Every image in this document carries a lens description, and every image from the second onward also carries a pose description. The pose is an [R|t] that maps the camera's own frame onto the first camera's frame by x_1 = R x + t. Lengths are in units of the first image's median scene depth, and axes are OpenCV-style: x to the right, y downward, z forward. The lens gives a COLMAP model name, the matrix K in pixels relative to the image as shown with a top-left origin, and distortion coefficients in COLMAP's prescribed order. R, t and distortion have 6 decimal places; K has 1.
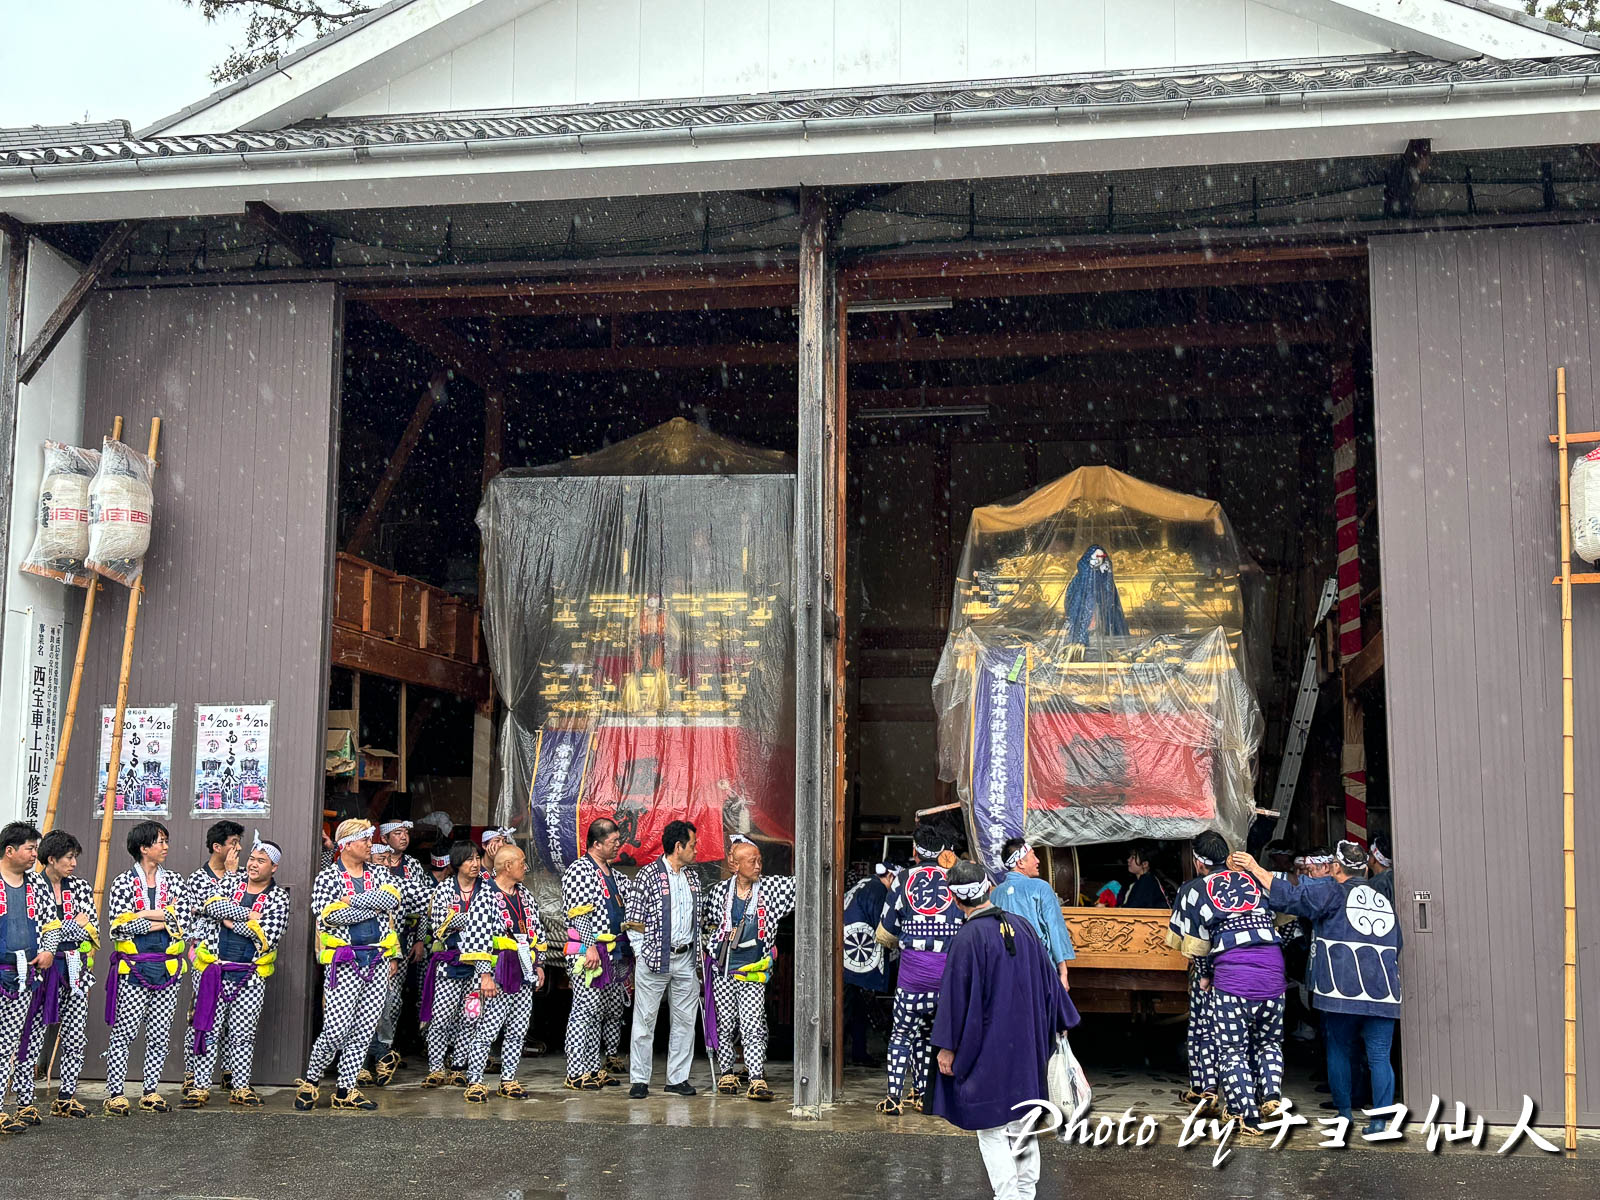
lens RADIAL K [[1980.6, 0, 812.1], [0, 1980.6, 589.0], [0, 0, 1]] dist [0.015096, 0.000000]
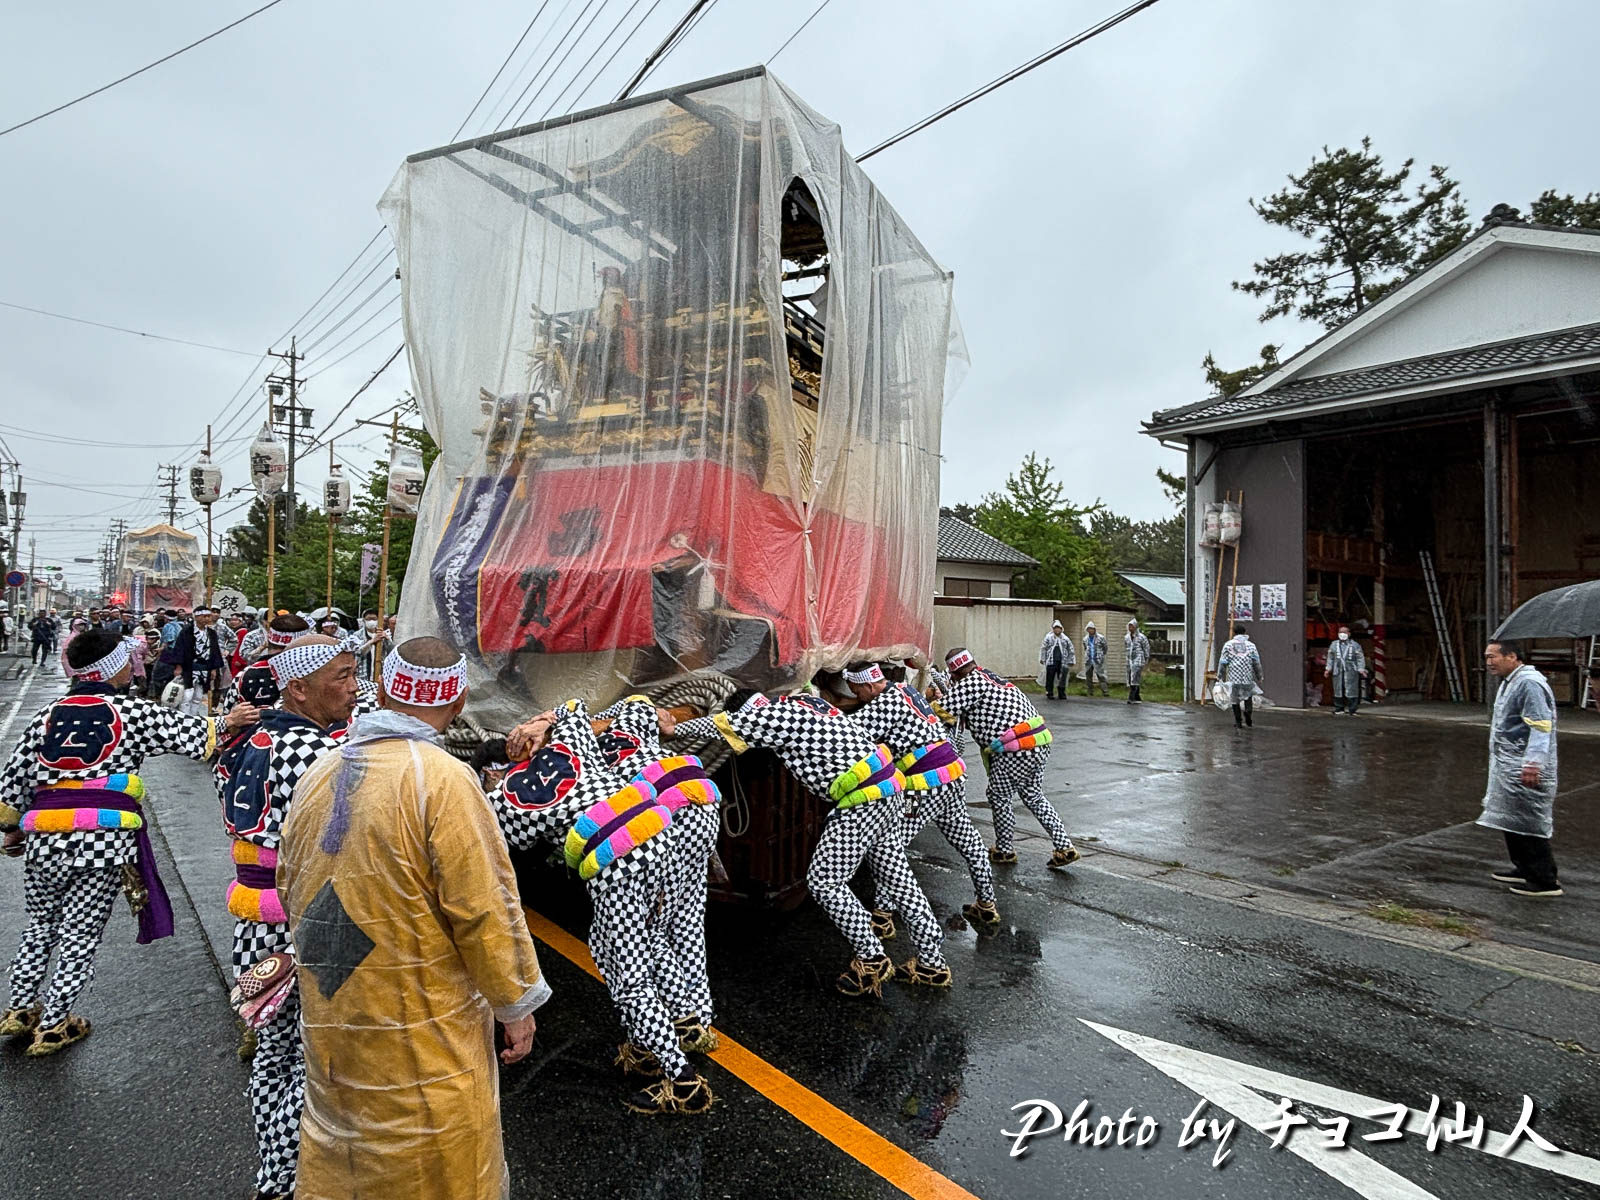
lens RADIAL K [[937.0, 0, 797.4], [0, 937.0, 592.9], [0, 0, 1]] dist [0.000846, -0.003954]
pose [[0.714923, -0.021365, -0.698877, 0.186614], [0.079749, 0.995502, 0.051148, -0.058459], [0.694641, -0.092301, 0.713411, -0.519755]]
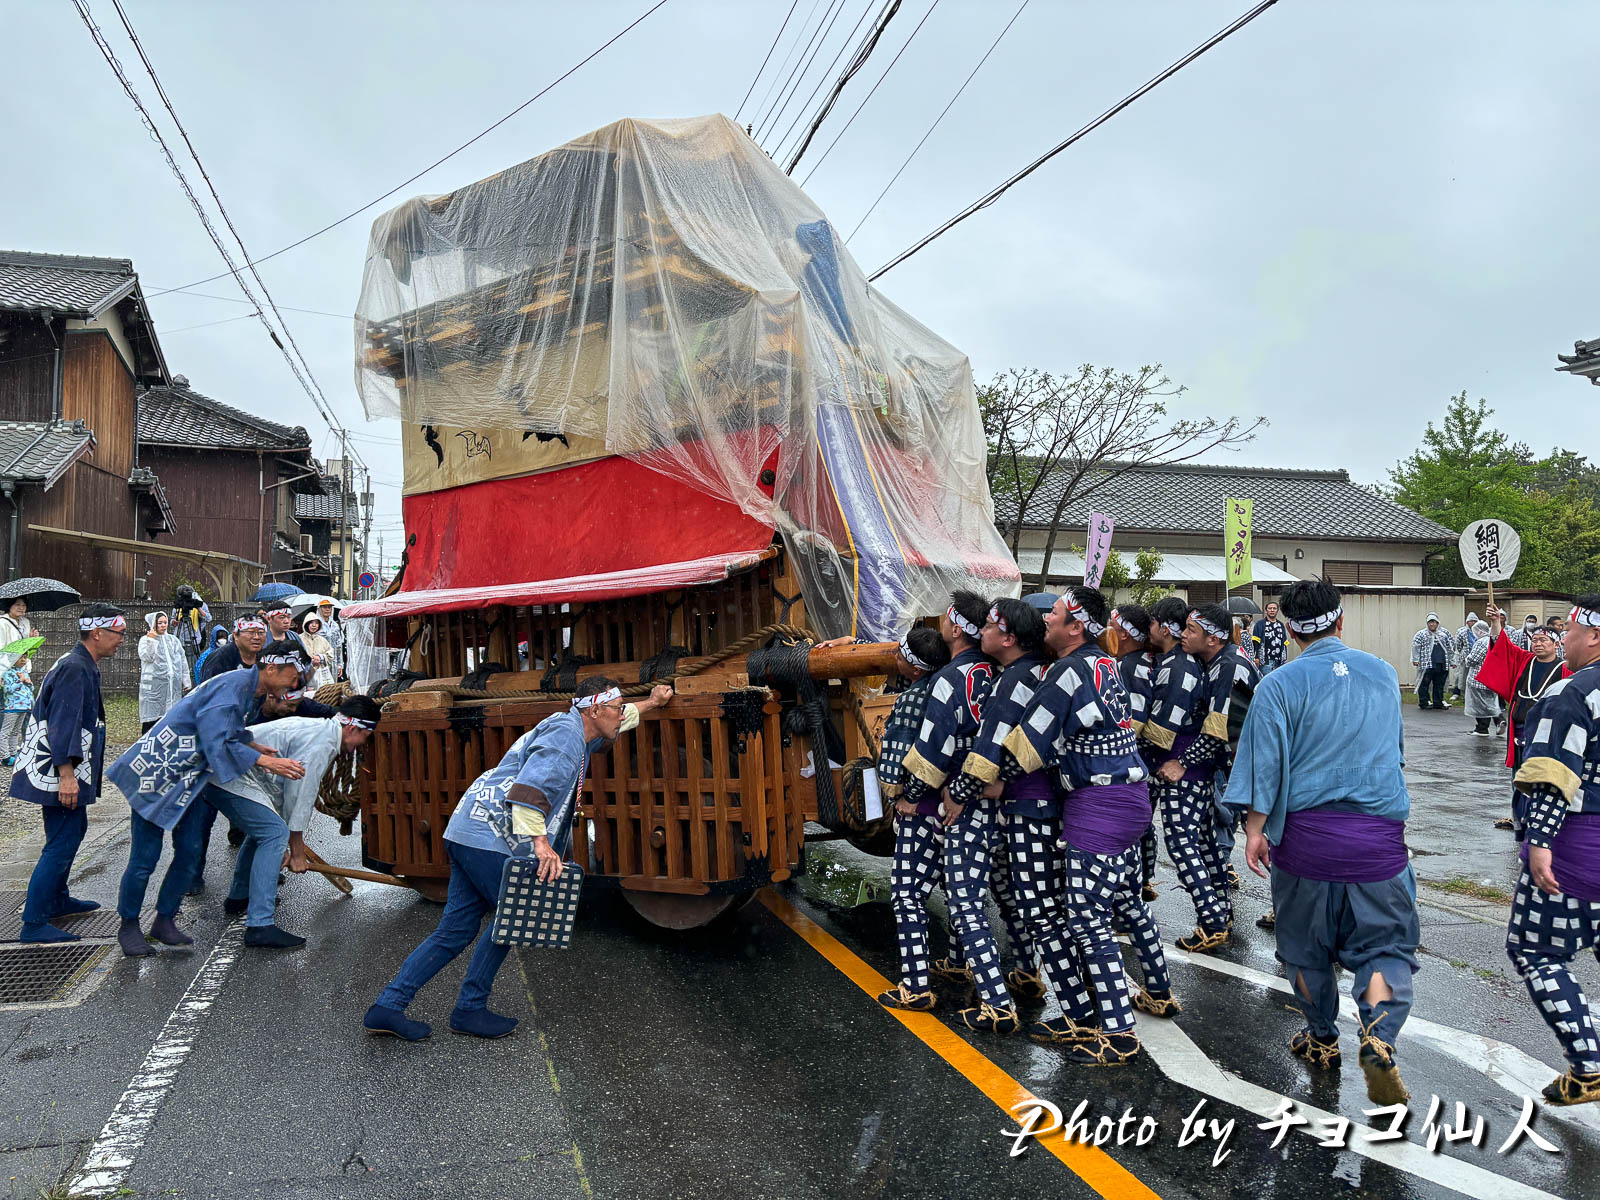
lens RADIAL K [[1181.4, 0, 835.4], [0, 1181.4, 597.6], [0, 0, 1]] dist [0.025133, -0.015937]
pose [[0.458957, -0.017847, -0.888279, 0.431676], [0.104173, 0.993983, 0.033853, -0.054846], [0.882330, -0.108072, 0.458055, -0.545476]]
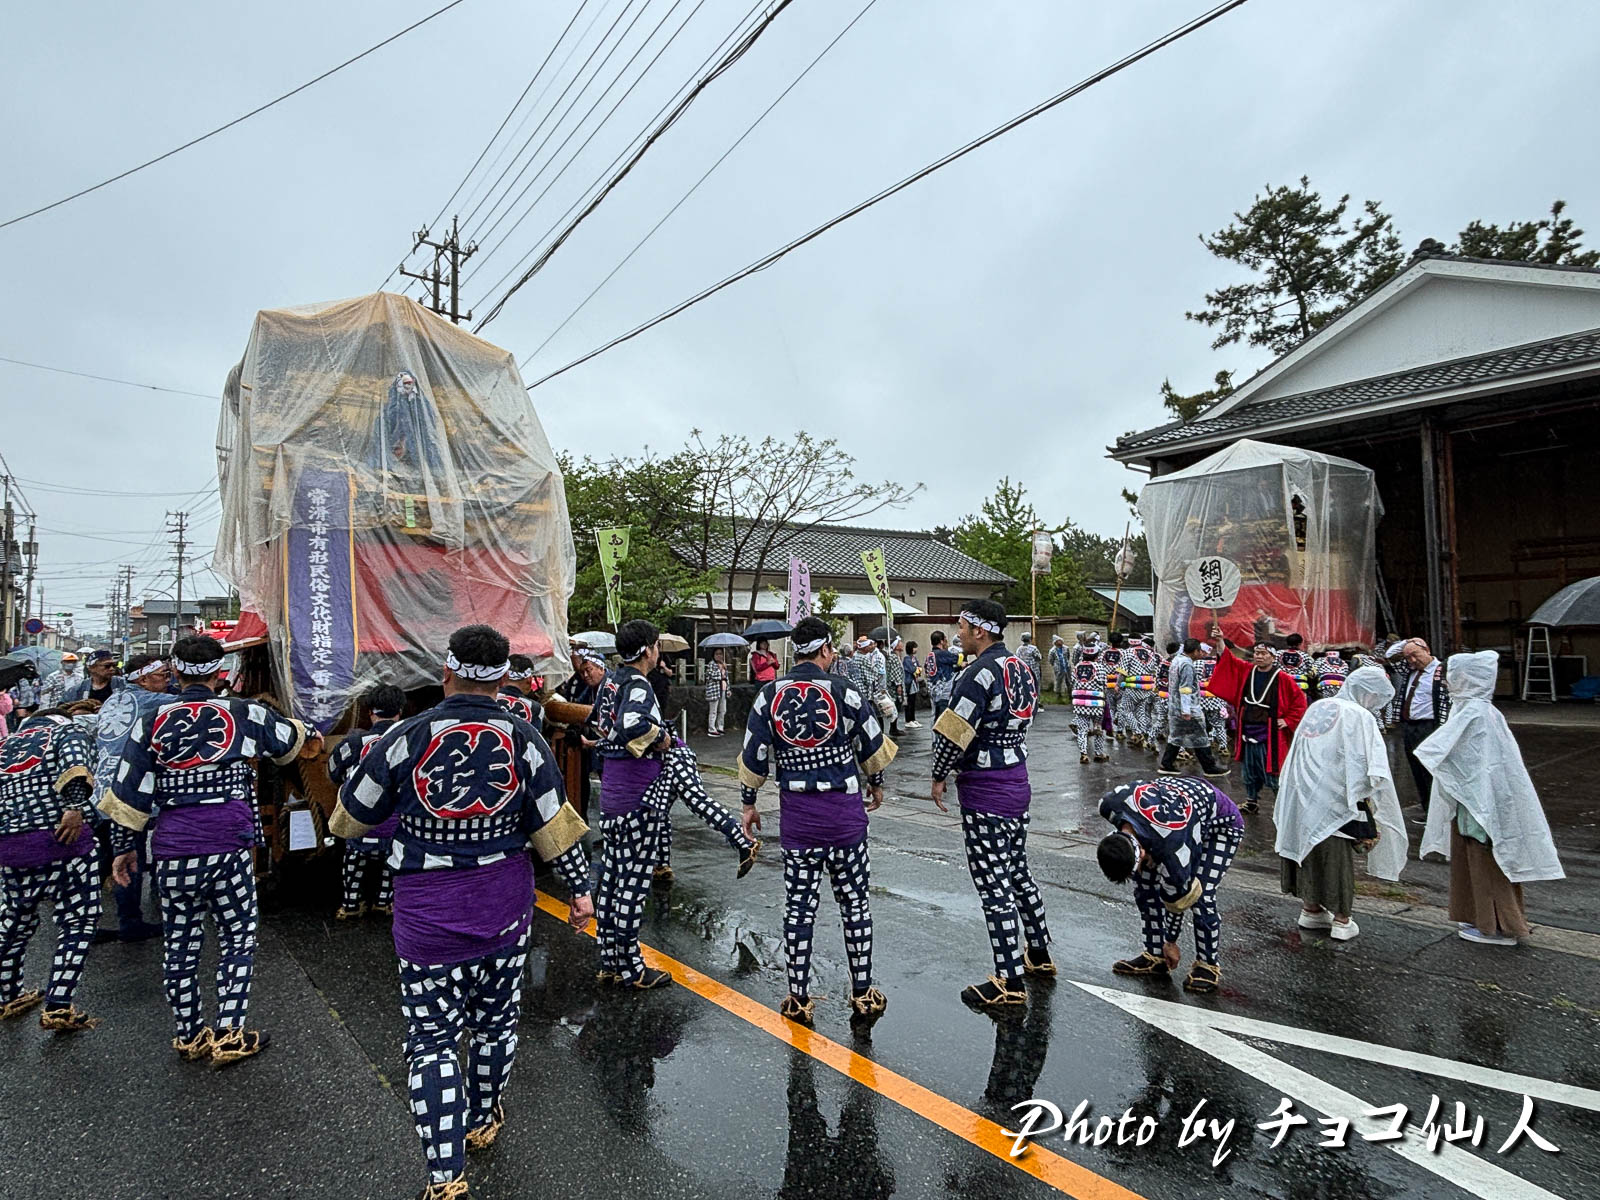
lens RADIAL K [[901.1, 0, 803.7], [0, 901.1, 595.9], [0, 0, 1]] dist [0.007100, -0.003585]
pose [[0.728230, -0.058775, -0.682808, 0.201107], [0.109382, 0.993512, 0.031139, -0.061080], [0.676548, -0.097364, 0.729934, -0.547019]]
